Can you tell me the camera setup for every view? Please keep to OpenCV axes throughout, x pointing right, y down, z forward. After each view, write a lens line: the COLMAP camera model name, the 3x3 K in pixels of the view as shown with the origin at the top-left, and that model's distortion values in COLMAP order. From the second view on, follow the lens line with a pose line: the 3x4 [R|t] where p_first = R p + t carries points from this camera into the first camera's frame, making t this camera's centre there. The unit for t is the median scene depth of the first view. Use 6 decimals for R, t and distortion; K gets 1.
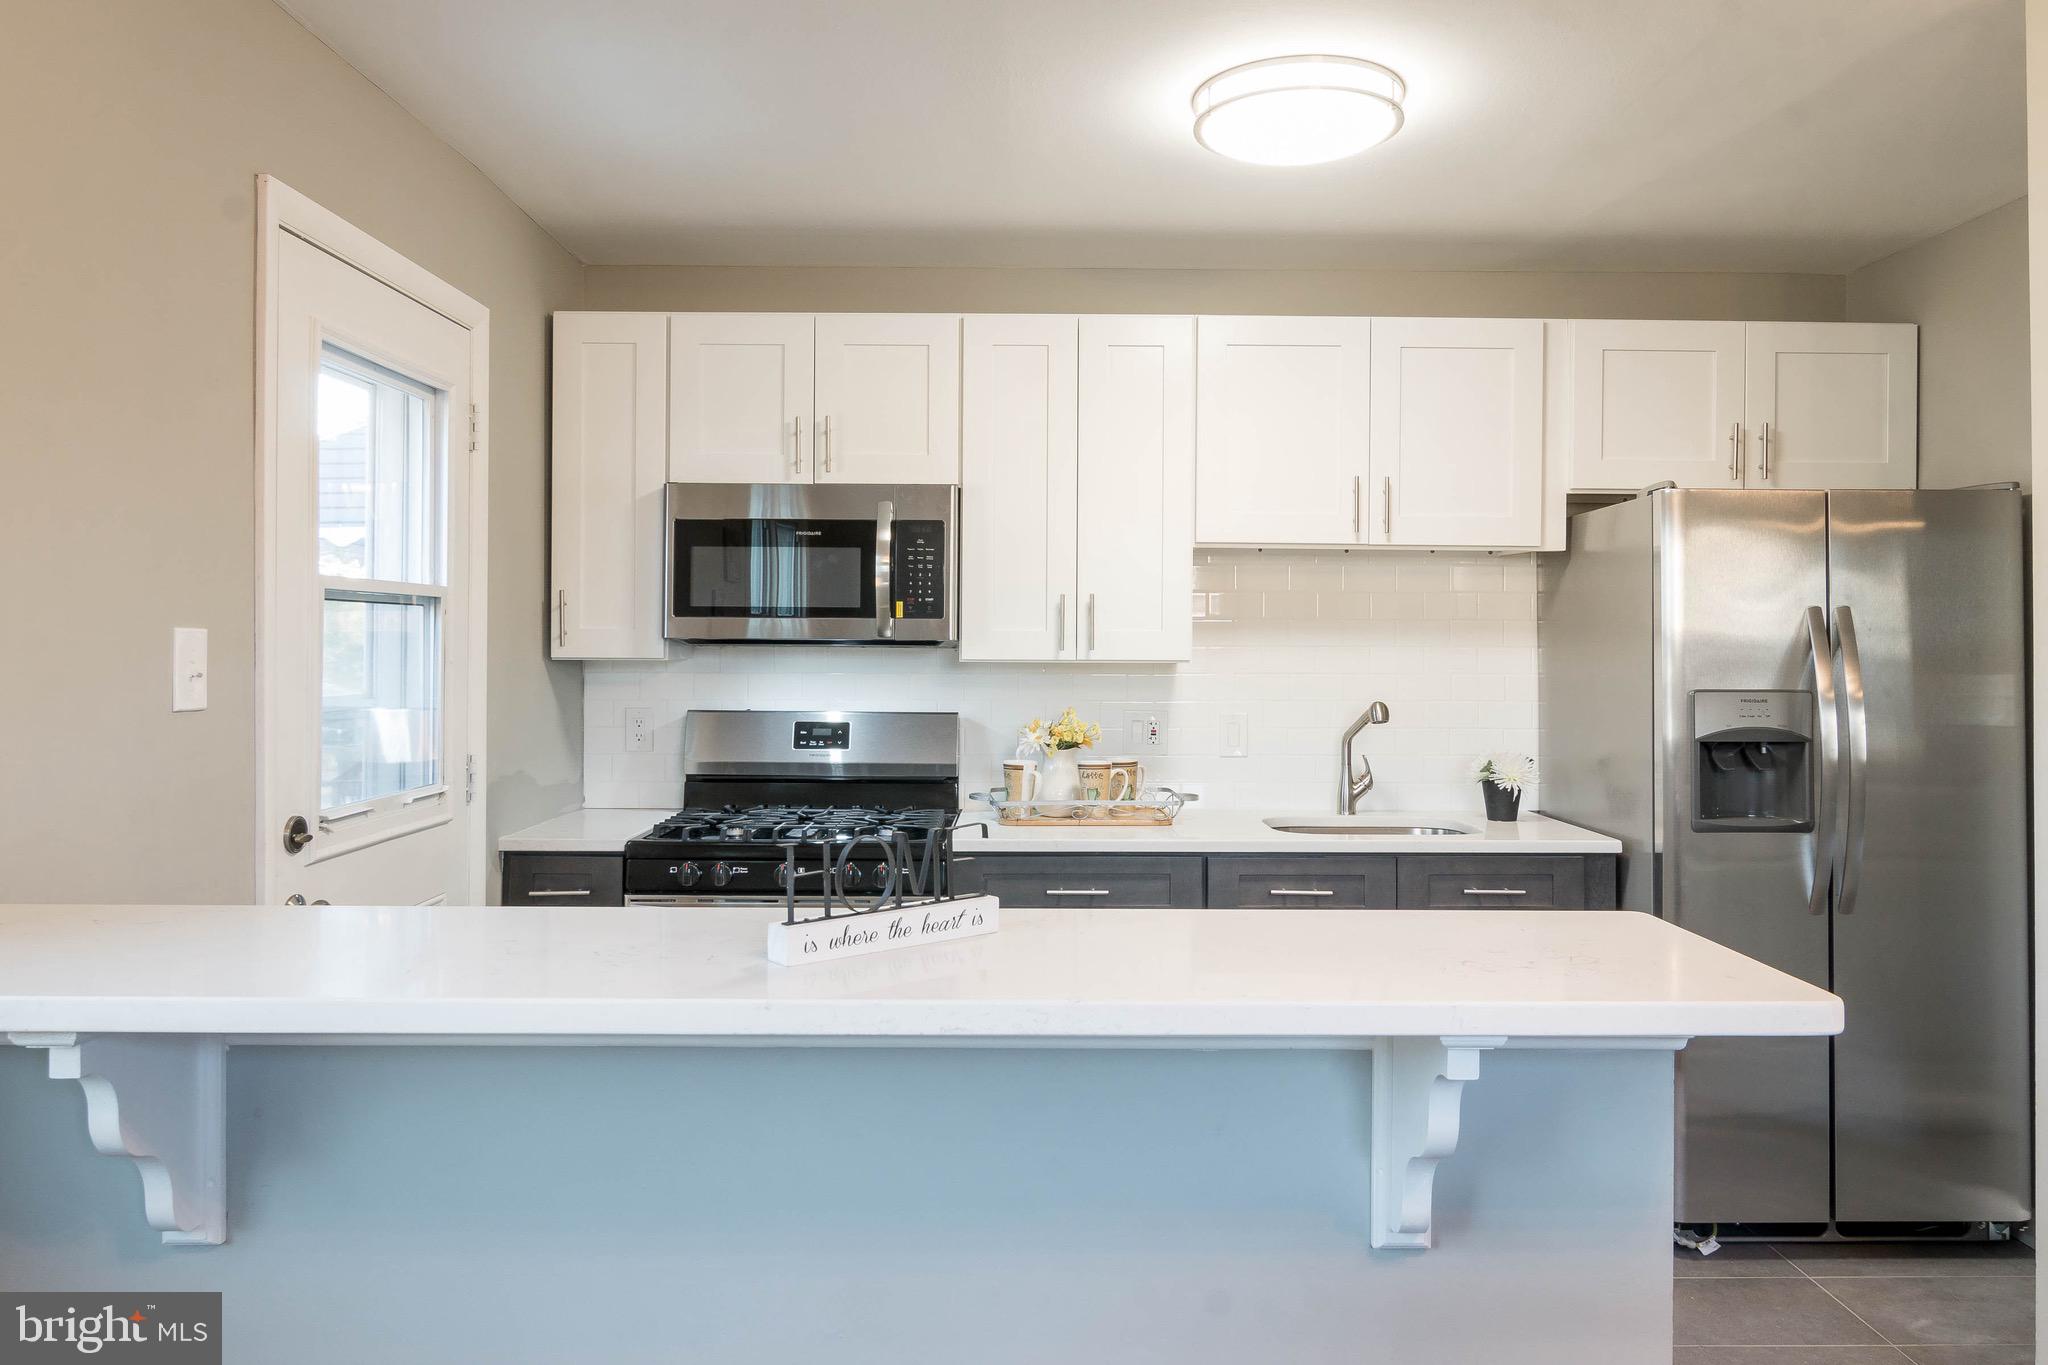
lens RADIAL K [[1436.2, 0, 1033.0], [0, 1436.2, 635.0], [0, 0, 1]] dist [-0.007419, -0.000888]
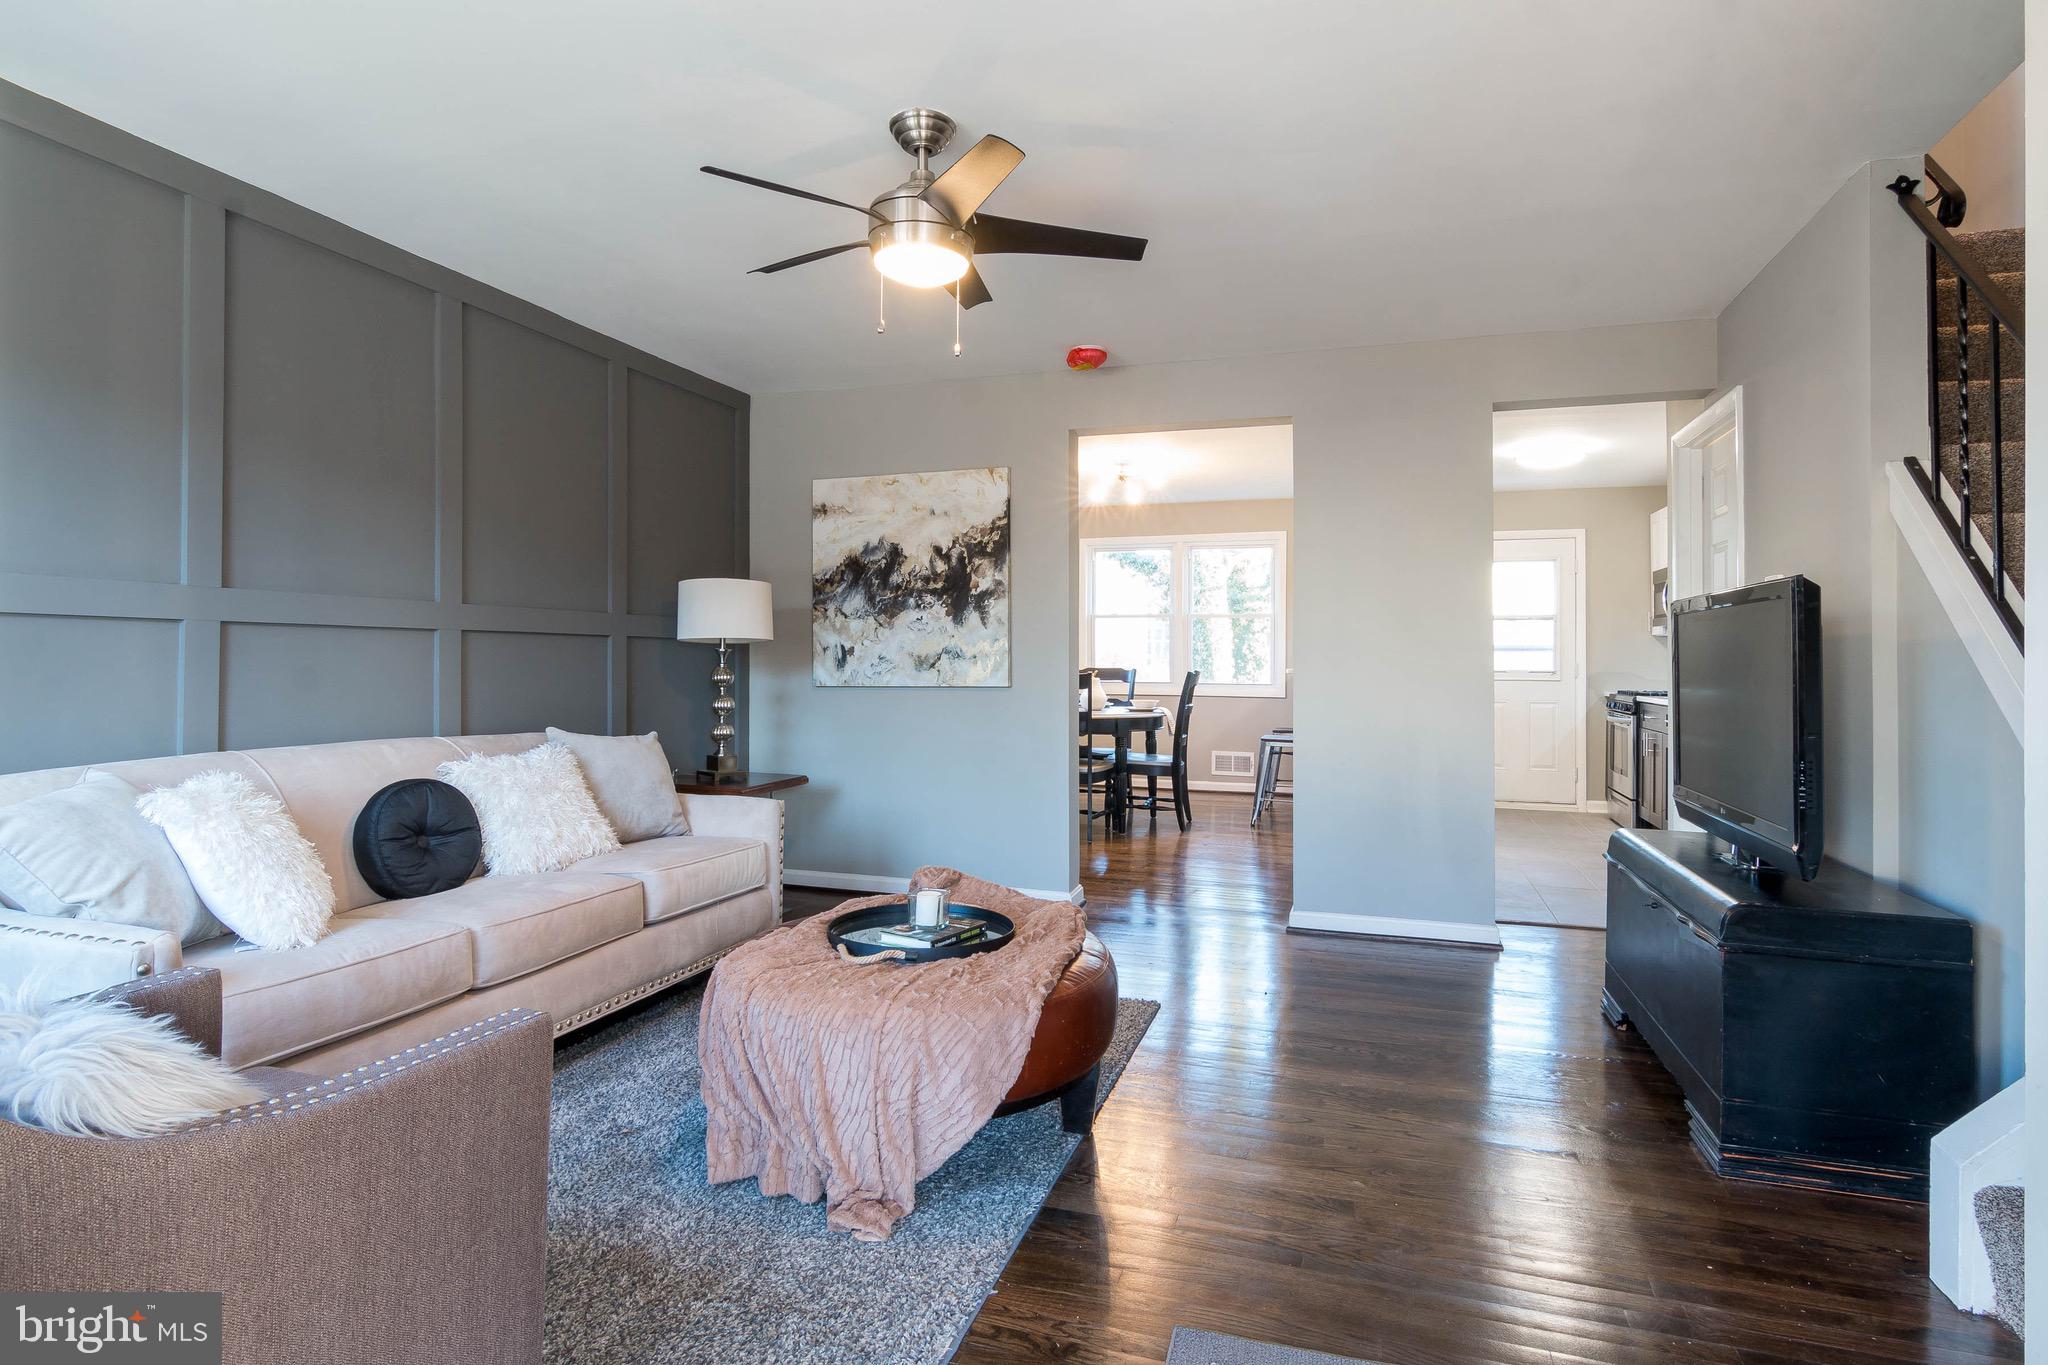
lens RADIAL K [[1070.1, 0, 1030.4], [0, 1070.1, 651.6], [0, 0, 1]] dist [0.000725, -0.000327]
pose [[-0.316398, -0.011997, -0.948551, 2.097594], [-0.000318, 0.999921, -0.012541, 0.075960], [0.948626, -0.003666, -0.316377, 0.497961]]
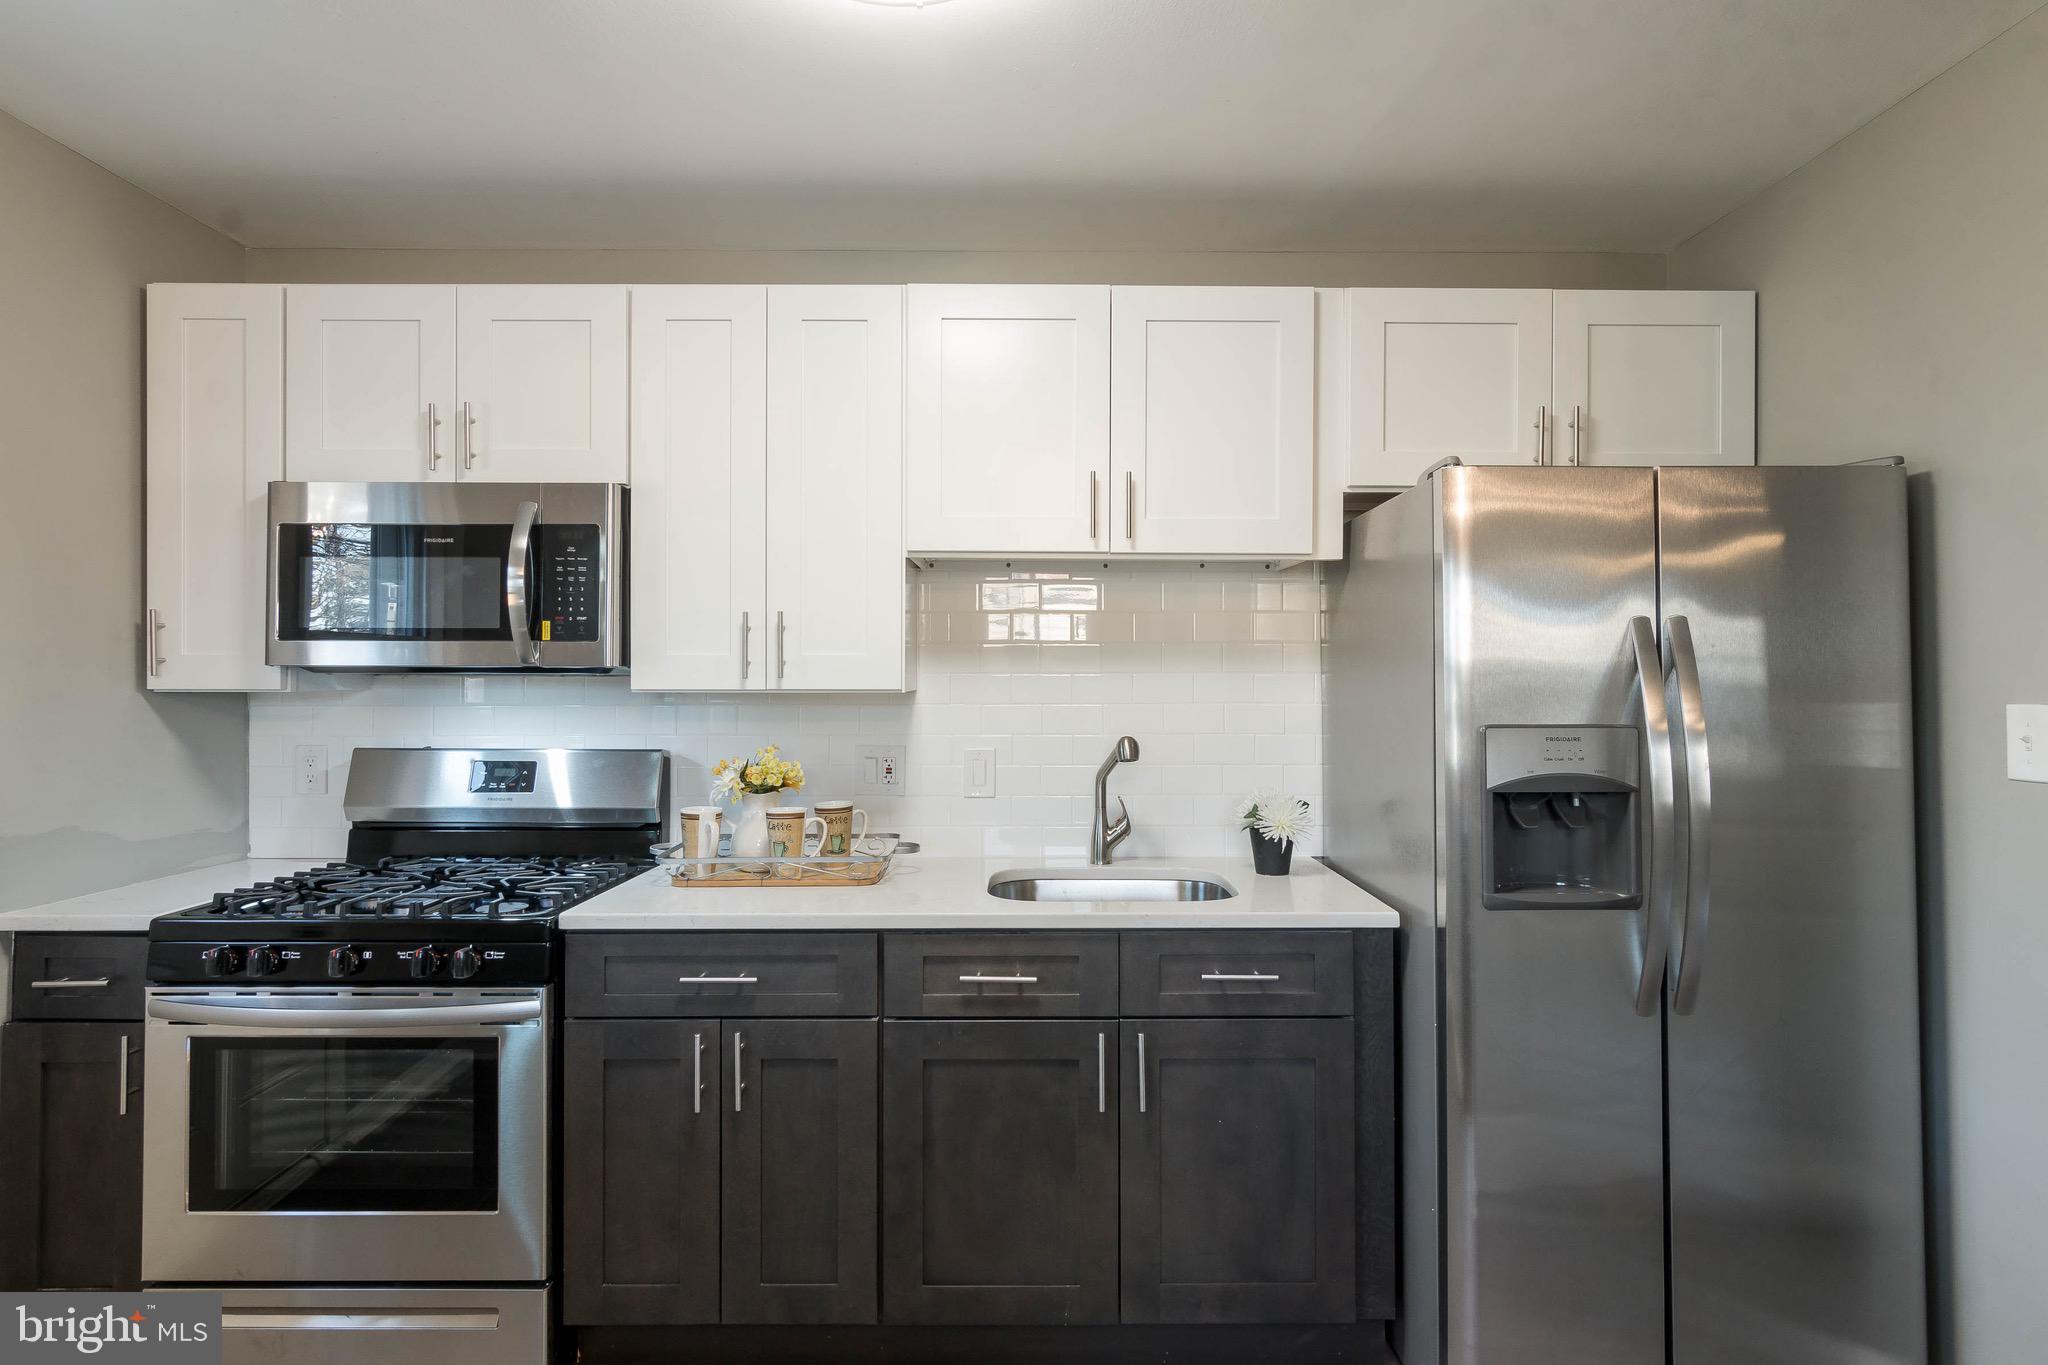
lens RADIAL K [[1053.6, 0, 1039.9], [0, 1053.6, 666.8], [0, 0, 1]] dist [-0.001875, 0.000719]
pose [[0.999991, -0.004235, -0.000834, 0.194061], [0.004232, 0.999985, -0.003512, 0.006875], [0.000849, 0.003508, 0.999993, 0.378407]]
